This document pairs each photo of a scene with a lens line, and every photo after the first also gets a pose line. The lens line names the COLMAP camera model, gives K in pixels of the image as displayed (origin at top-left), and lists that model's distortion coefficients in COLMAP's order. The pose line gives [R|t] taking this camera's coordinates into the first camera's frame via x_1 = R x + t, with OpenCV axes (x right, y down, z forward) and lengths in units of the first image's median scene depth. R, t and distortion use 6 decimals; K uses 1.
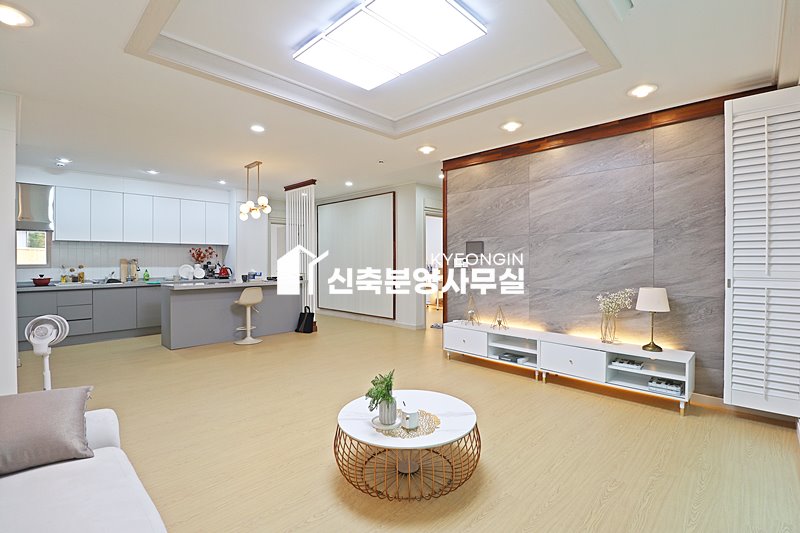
lens RADIAL K [[369.3, 0, 409.1], [0, 369.3, 262.9], [0, 0, 1]] dist [-0.009624, -0.006849]
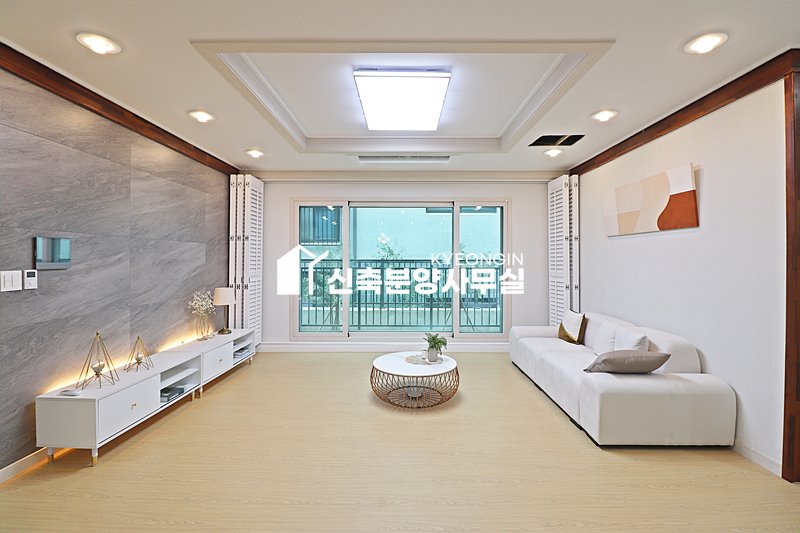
lens RADIAL K [[369.3, 0, 403.8], [0, 369.3, 260.5], [0, 0, 1]] dist [-0.009624, -0.006849]
pose [[-0.680463, -0.000260, 0.732782, -0.468324], [0.006464, 0.999959, 0.006357, -0.022322], [-0.732754, 0.009062, -0.680433, 0.852773]]
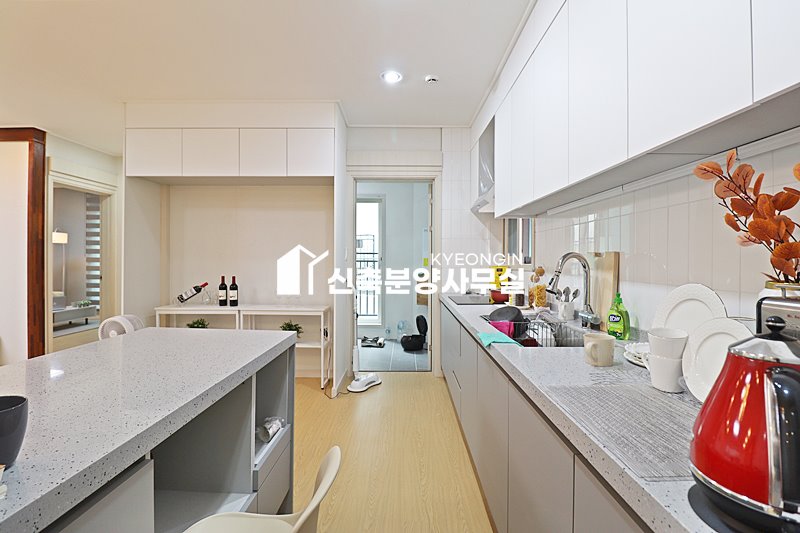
lens RADIAL K [[369.3, 0, 400.1], [0, 369.3, 257.1], [0, 0, 1]] dist [-0.009624, -0.006849]
pose [[-0.729608, -0.000714, -0.683866, -0.508377], [-0.007077, 0.999954, 0.006506, -0.007676], [0.683829, 0.009587, -0.729579, 1.267339]]
